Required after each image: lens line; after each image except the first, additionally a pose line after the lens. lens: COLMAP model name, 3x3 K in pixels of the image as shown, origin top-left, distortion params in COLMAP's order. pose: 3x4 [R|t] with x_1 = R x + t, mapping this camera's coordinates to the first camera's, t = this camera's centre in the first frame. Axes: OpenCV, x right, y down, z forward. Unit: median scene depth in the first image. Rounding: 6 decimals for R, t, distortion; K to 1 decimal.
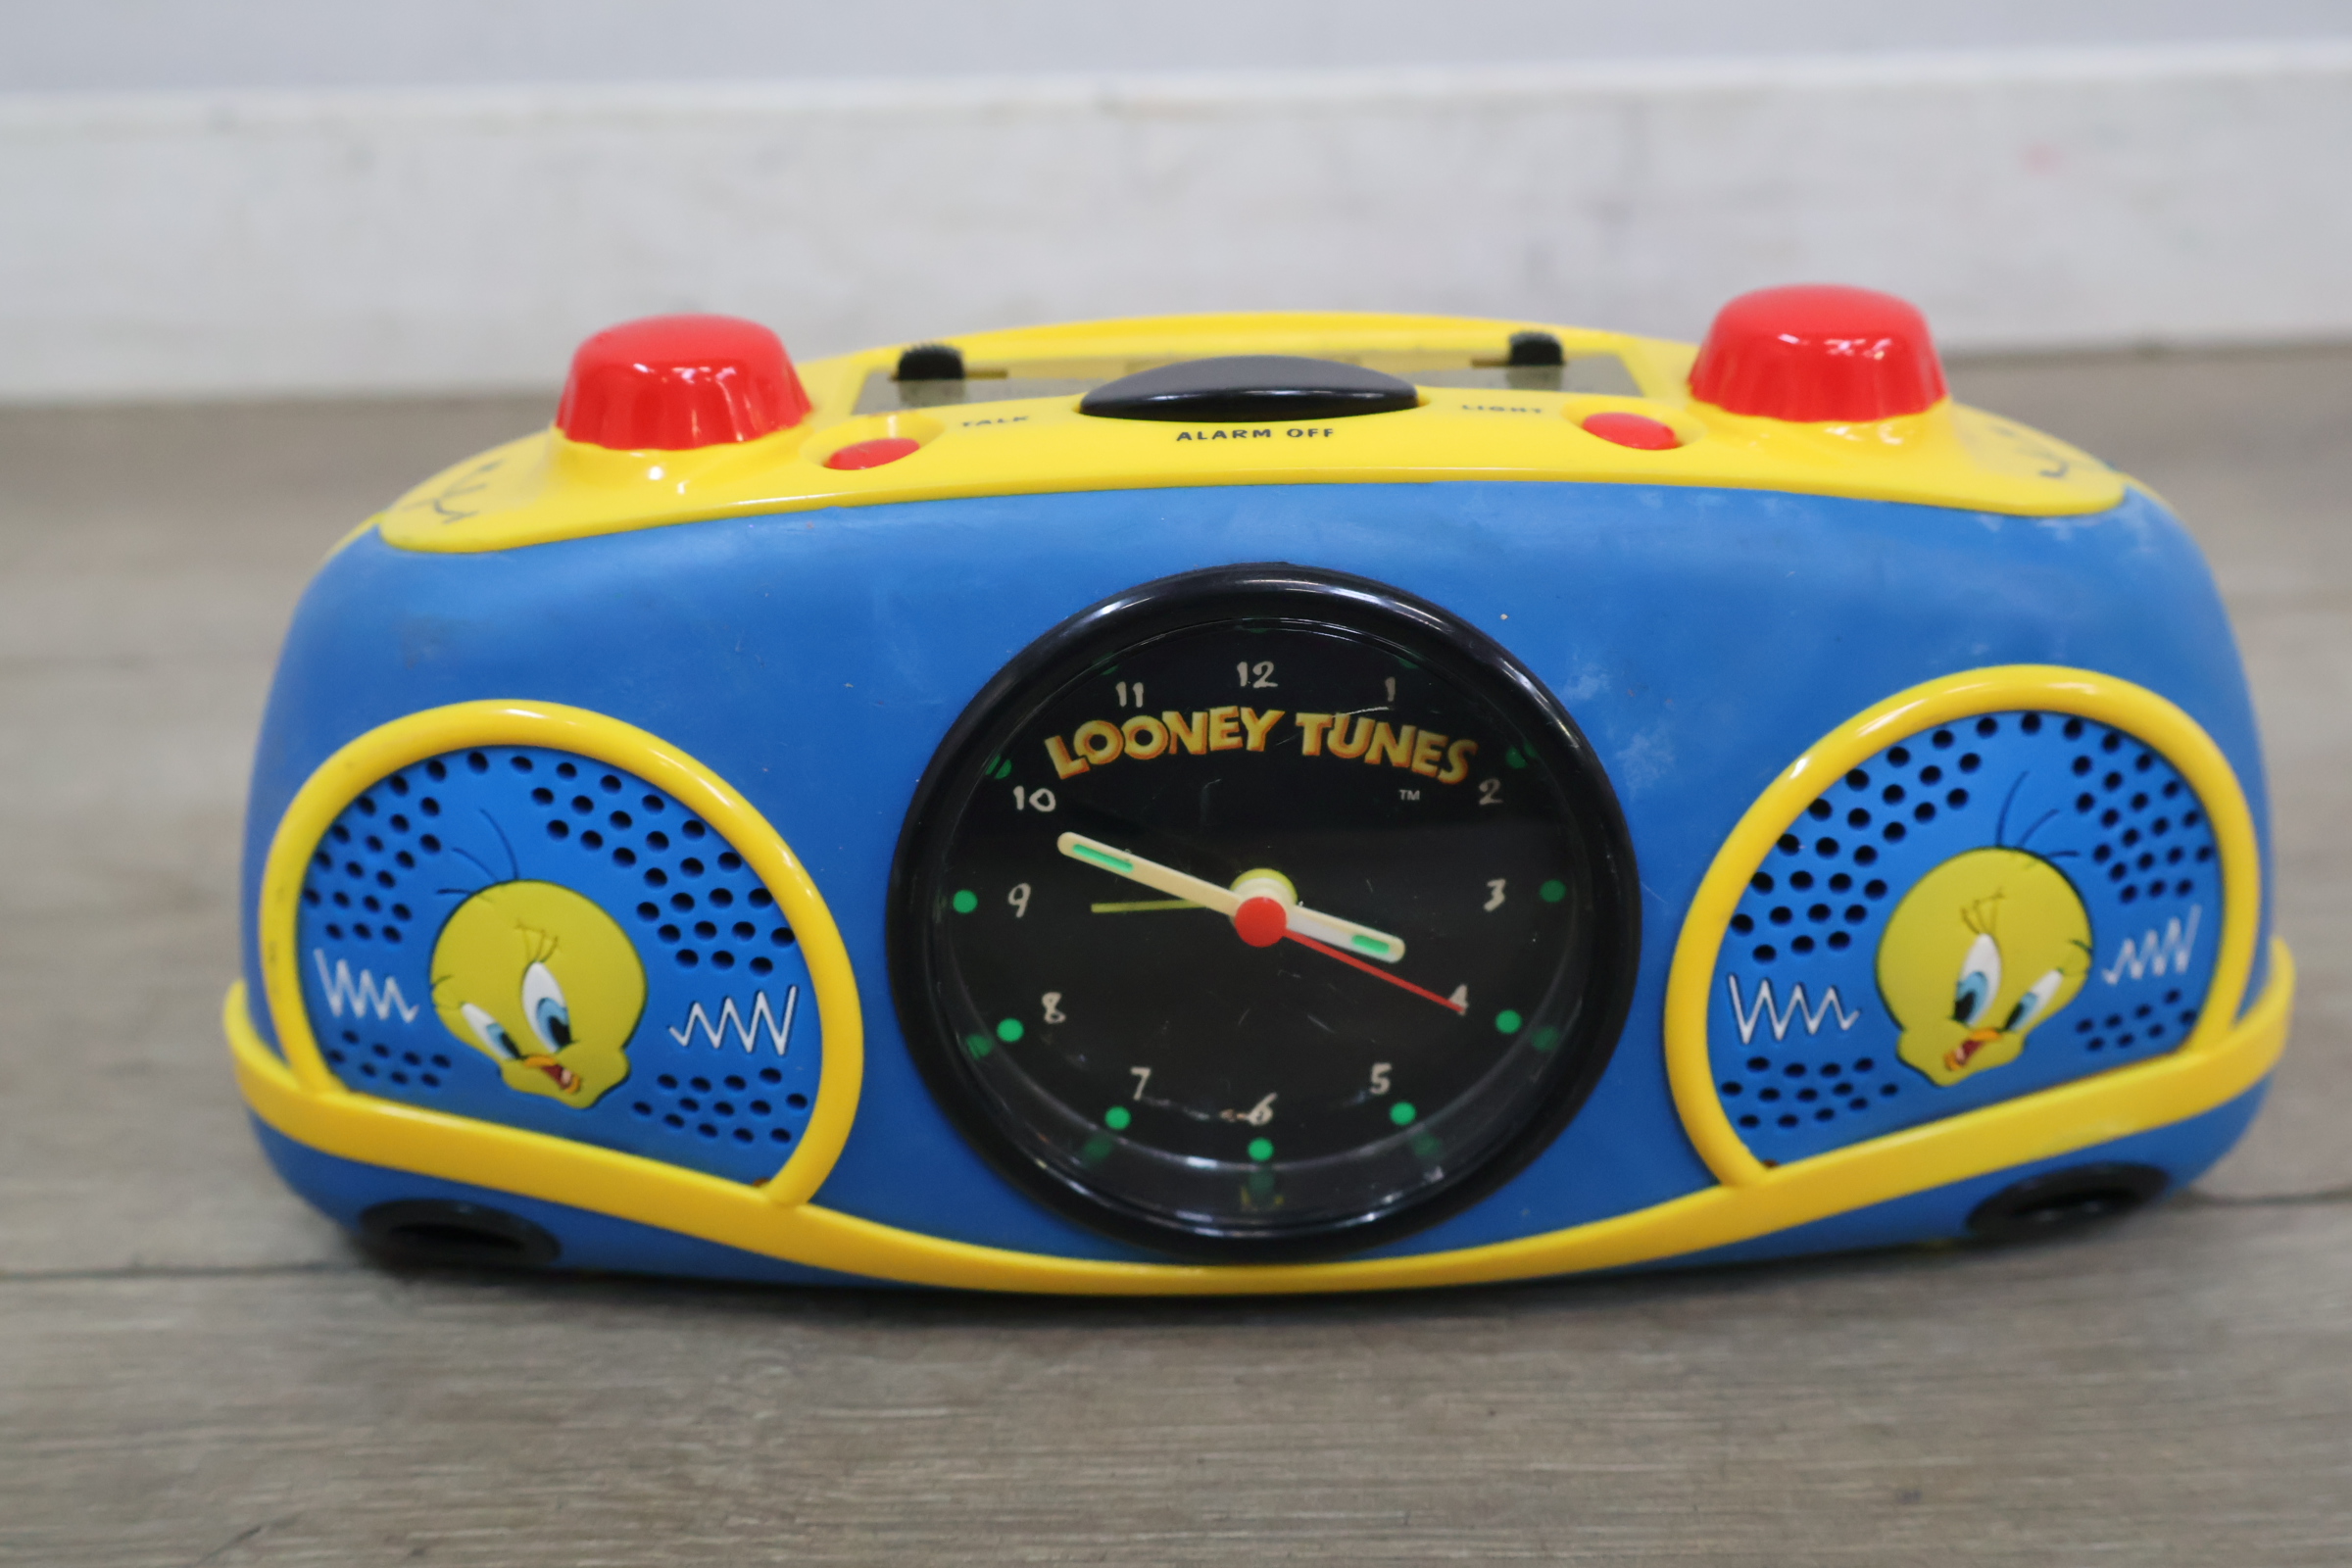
lens RADIAL K [[2691.5, 0, 1175.9], [0, 2691.5, 780.0], [0, 0, 1]] dist [0.016050, -0.031466]
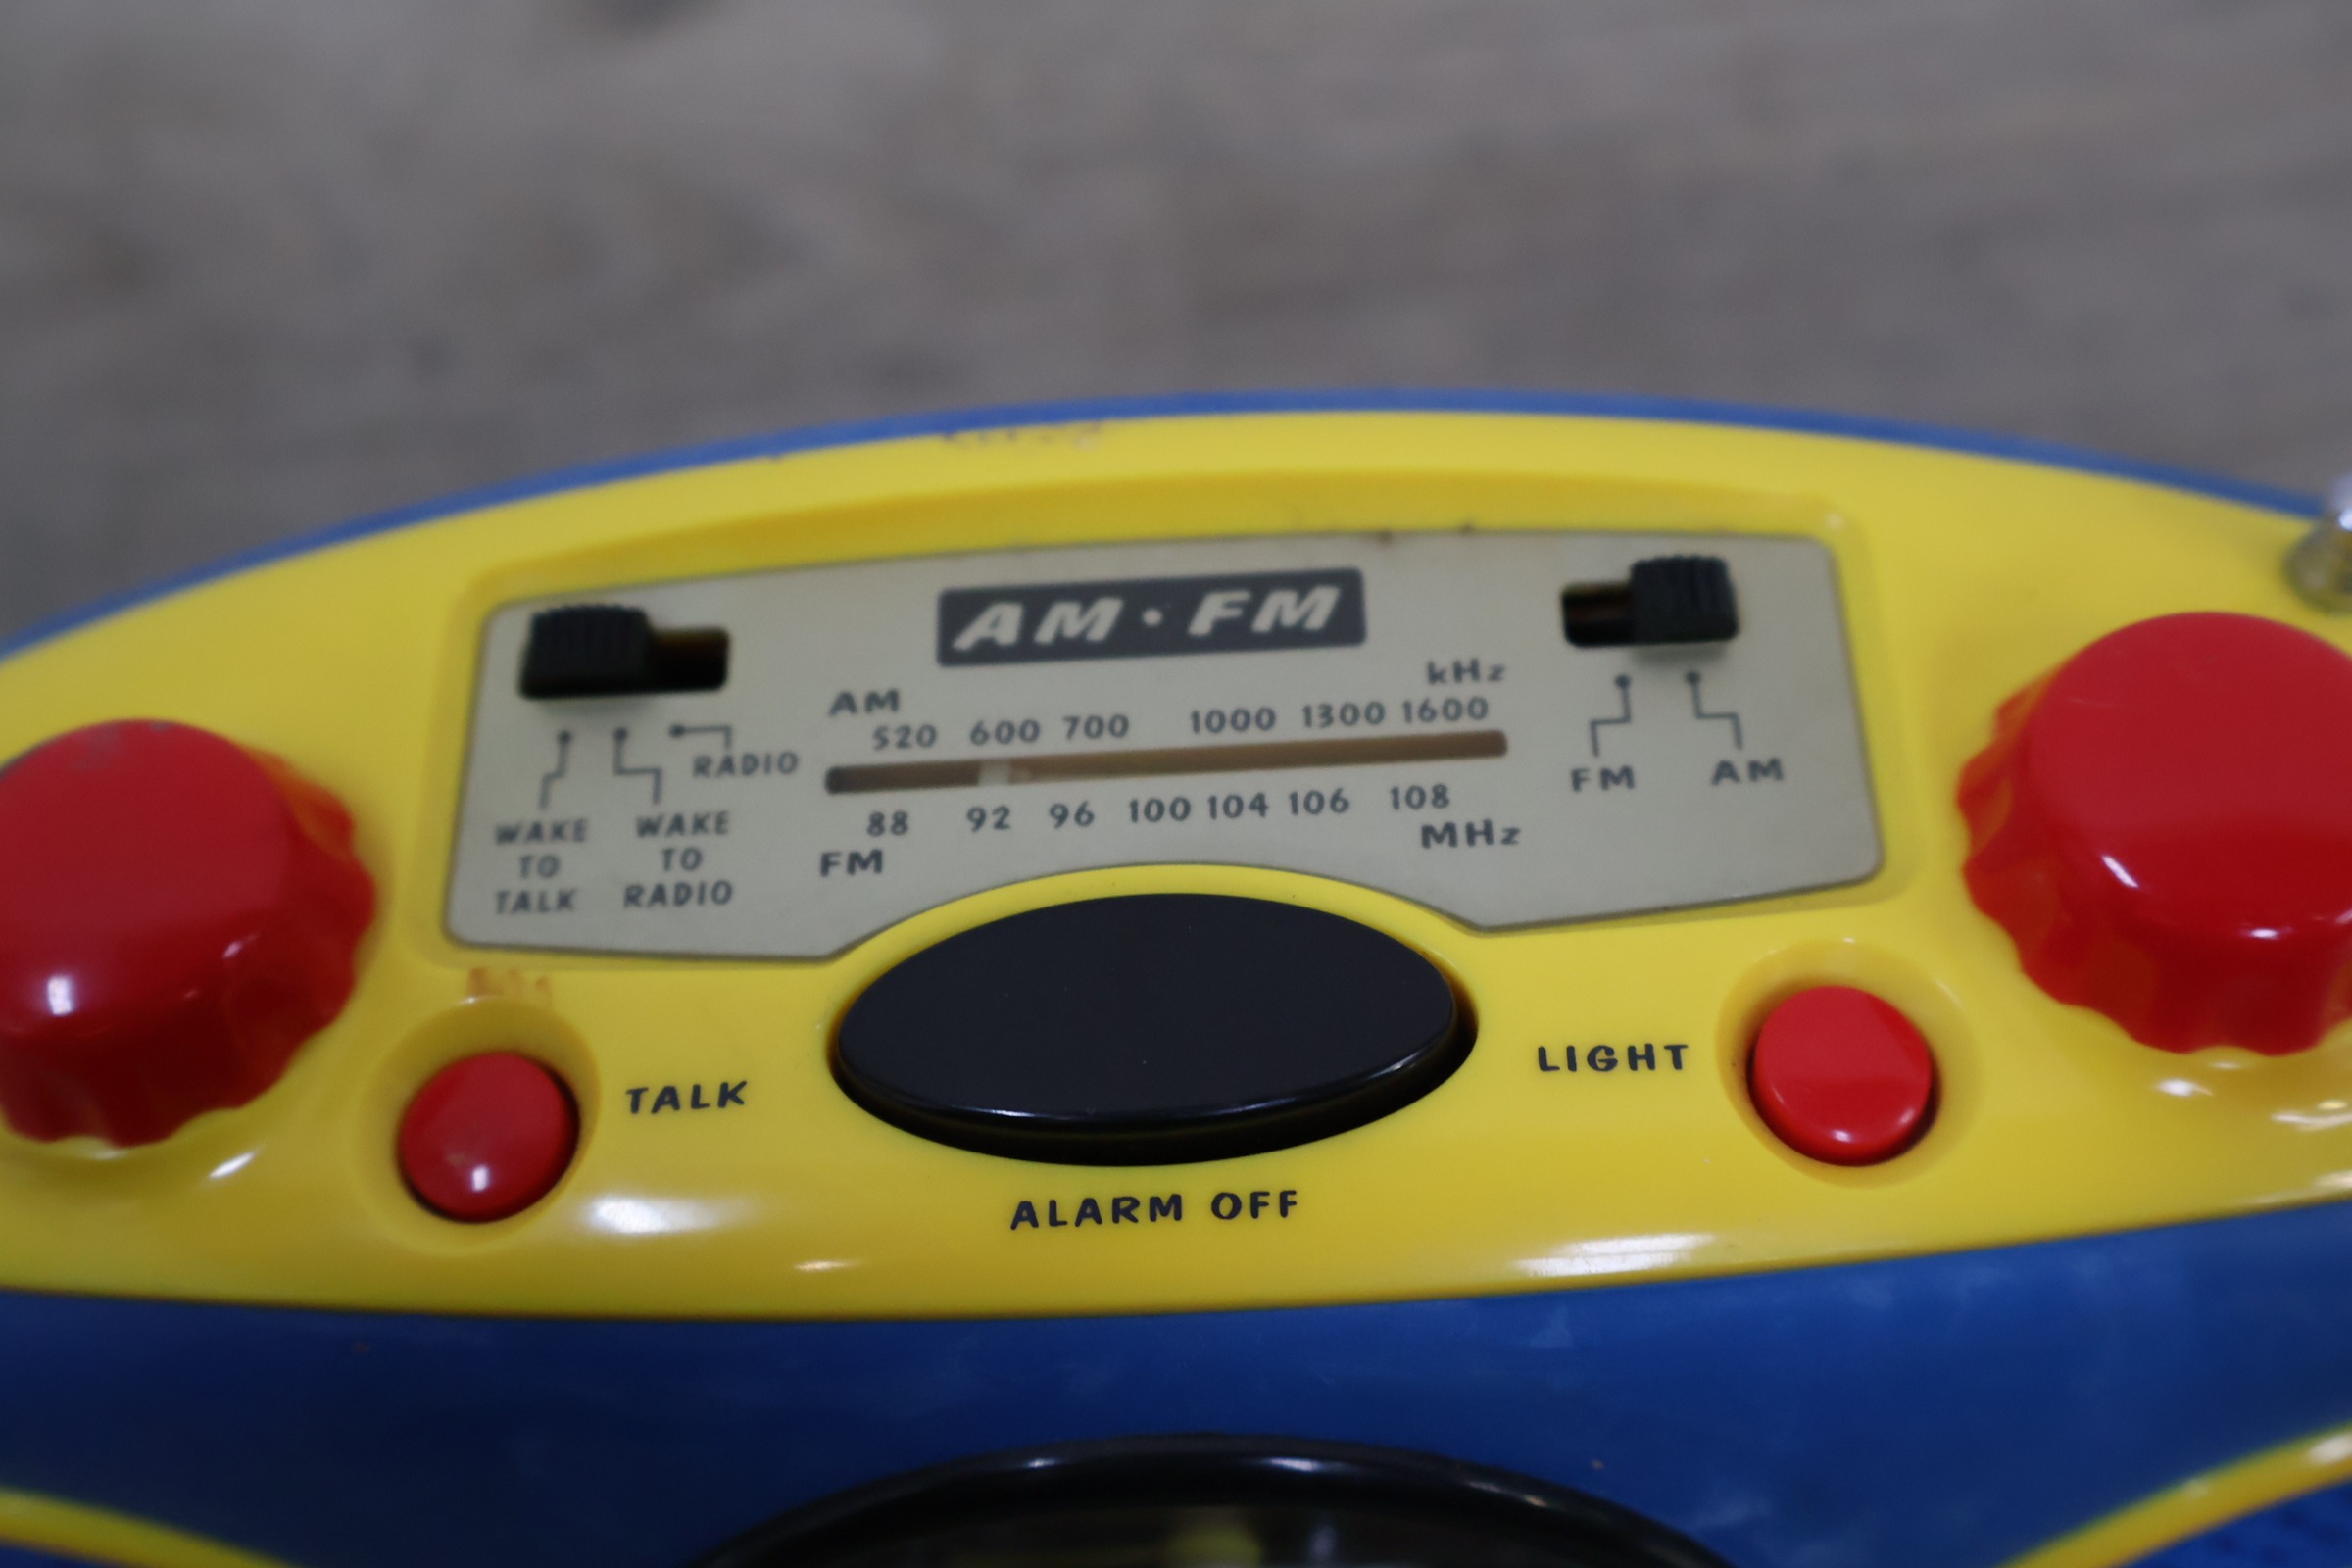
lens RADIAL K [[2691.5, 0, 1175.9], [0, 2691.5, 780.0], [0, 0, 1]] dist [0.016050, -0.031466]
pose [[0.998825, -0.032826, -0.035657, 0.054389], [0.047540, 0.806726, 0.589011, -0.502171], [0.009431, -0.590014, 0.807338, 0.590456]]
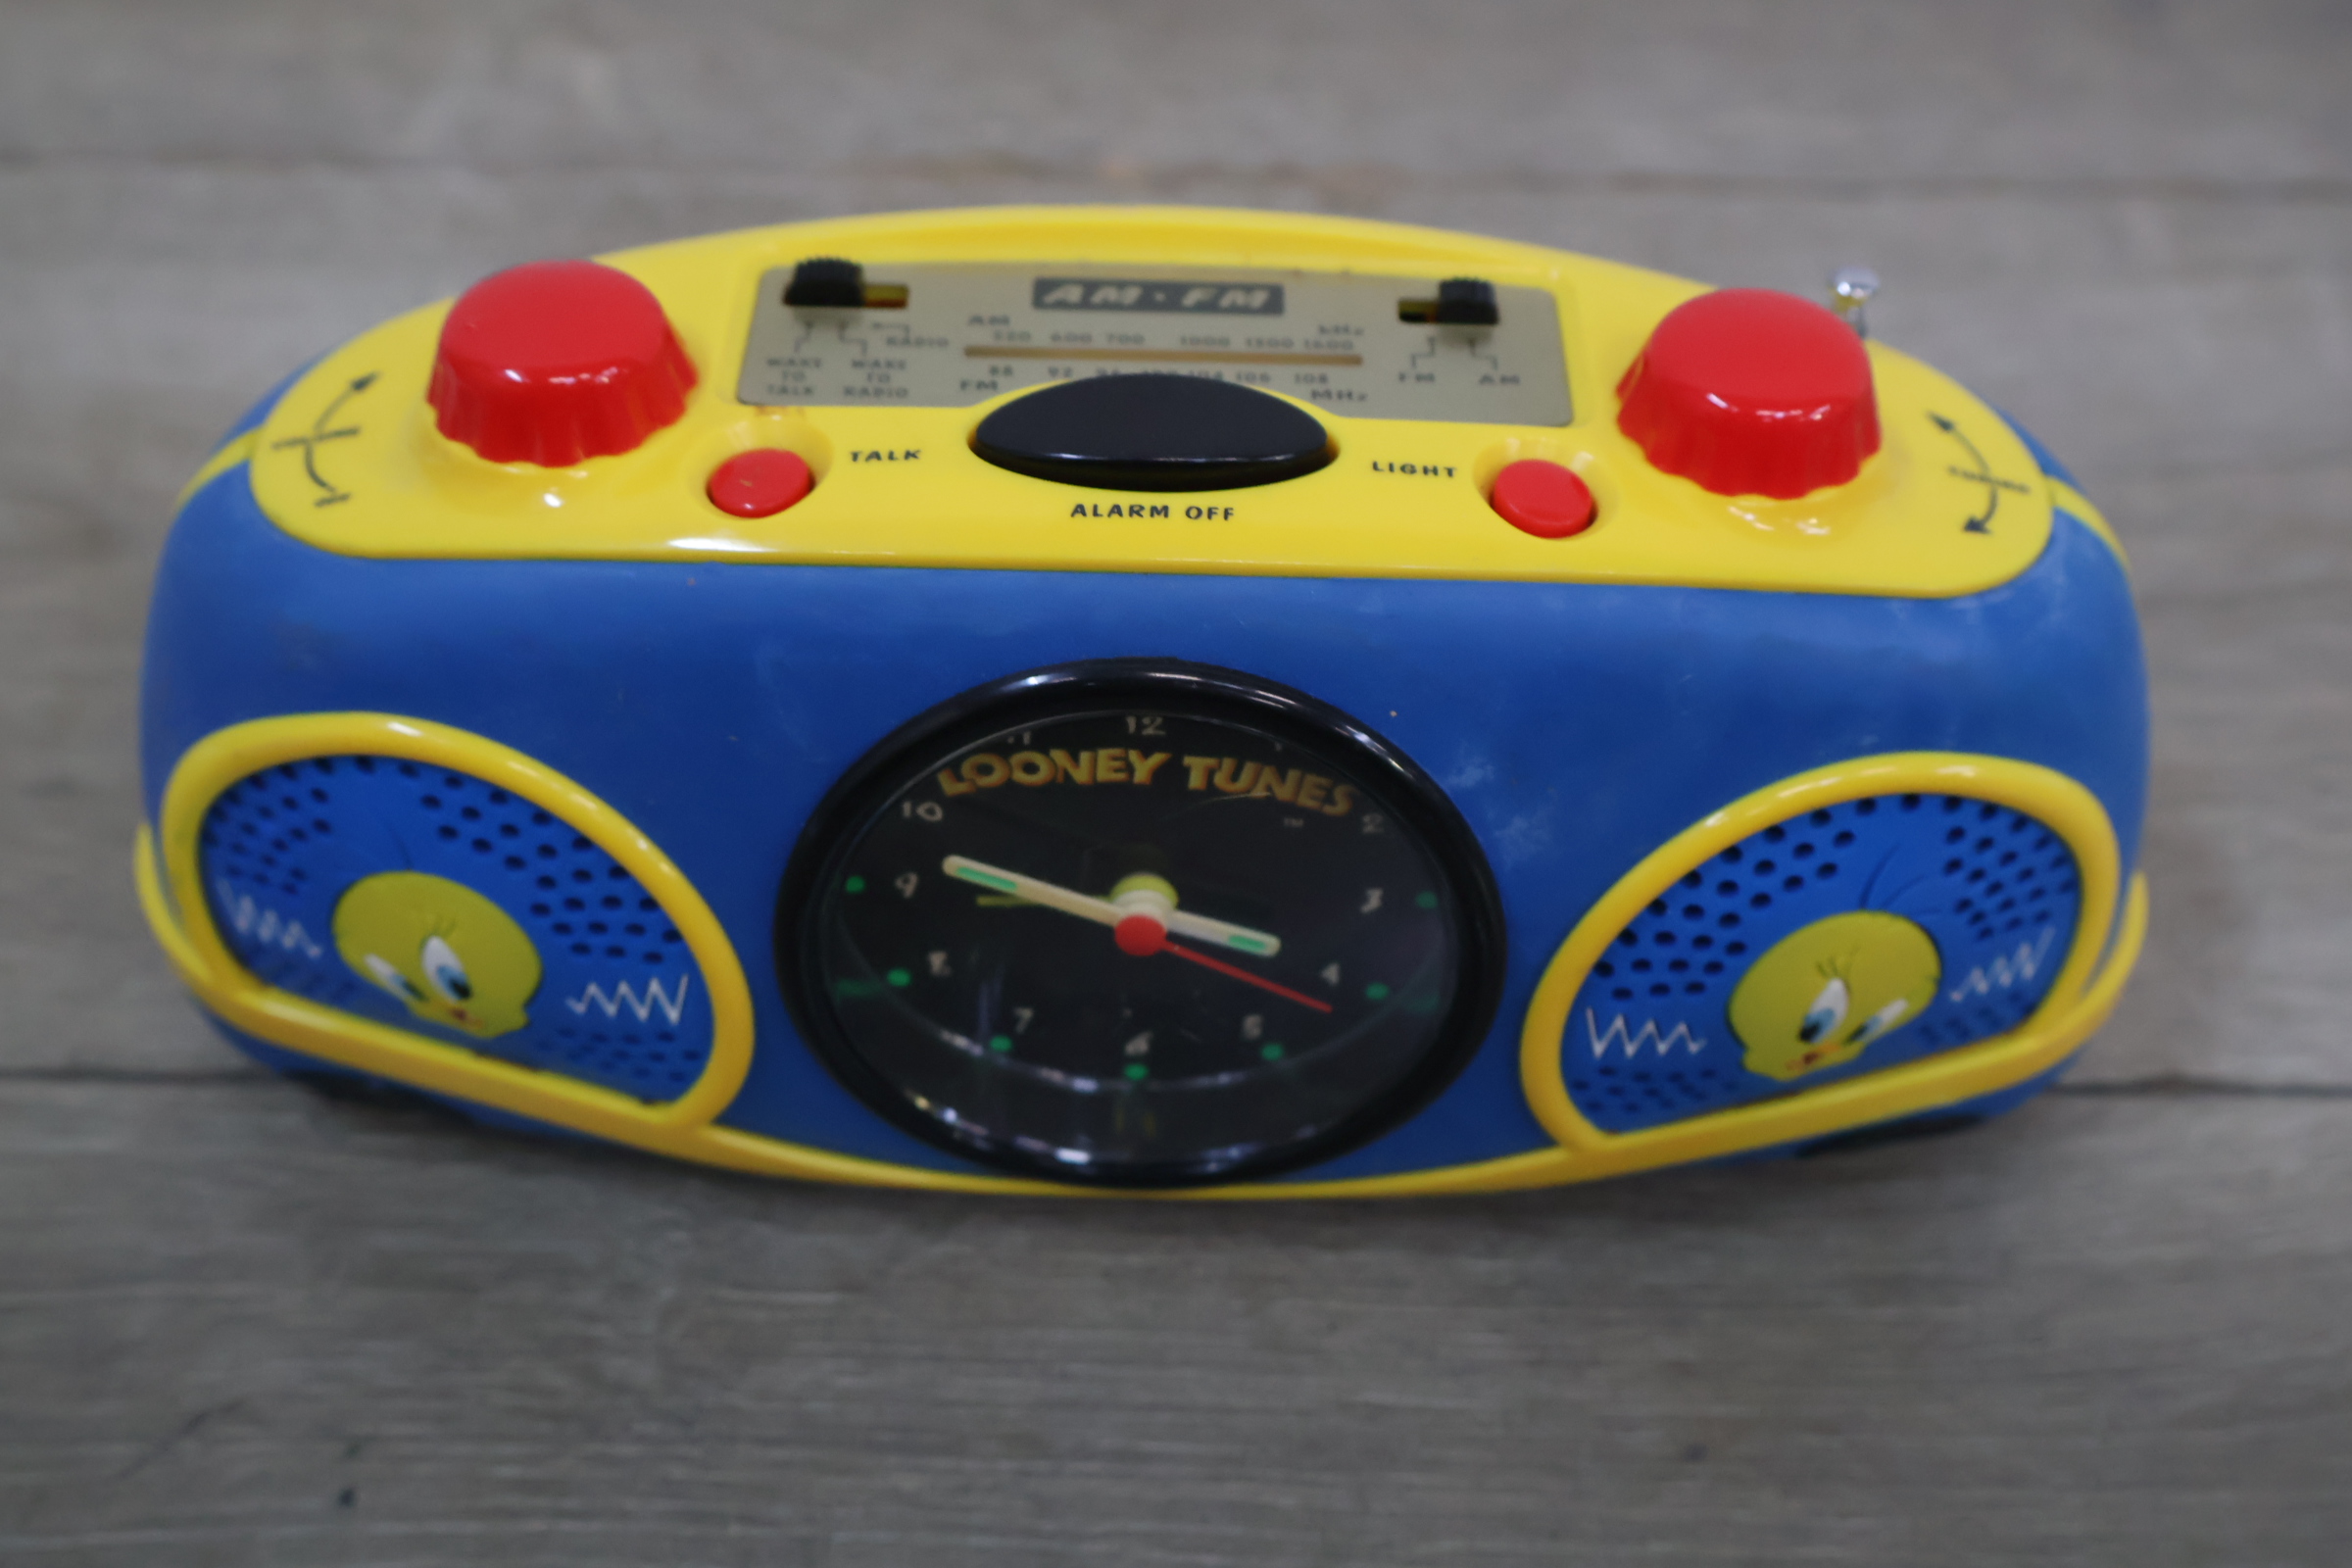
lens RADIAL K [[2664.6, 0, 1176.0], [0, 2664.6, 784.0], [0, 0, 1]] dist [0.017189, -0.014652]
pose [[0.998771, 0.045071, 0.020596, 0.021831], [-0.049485, 0.929081, 0.366552, -0.374958], [-0.002615, -0.367120, 0.930170, 0.074364]]
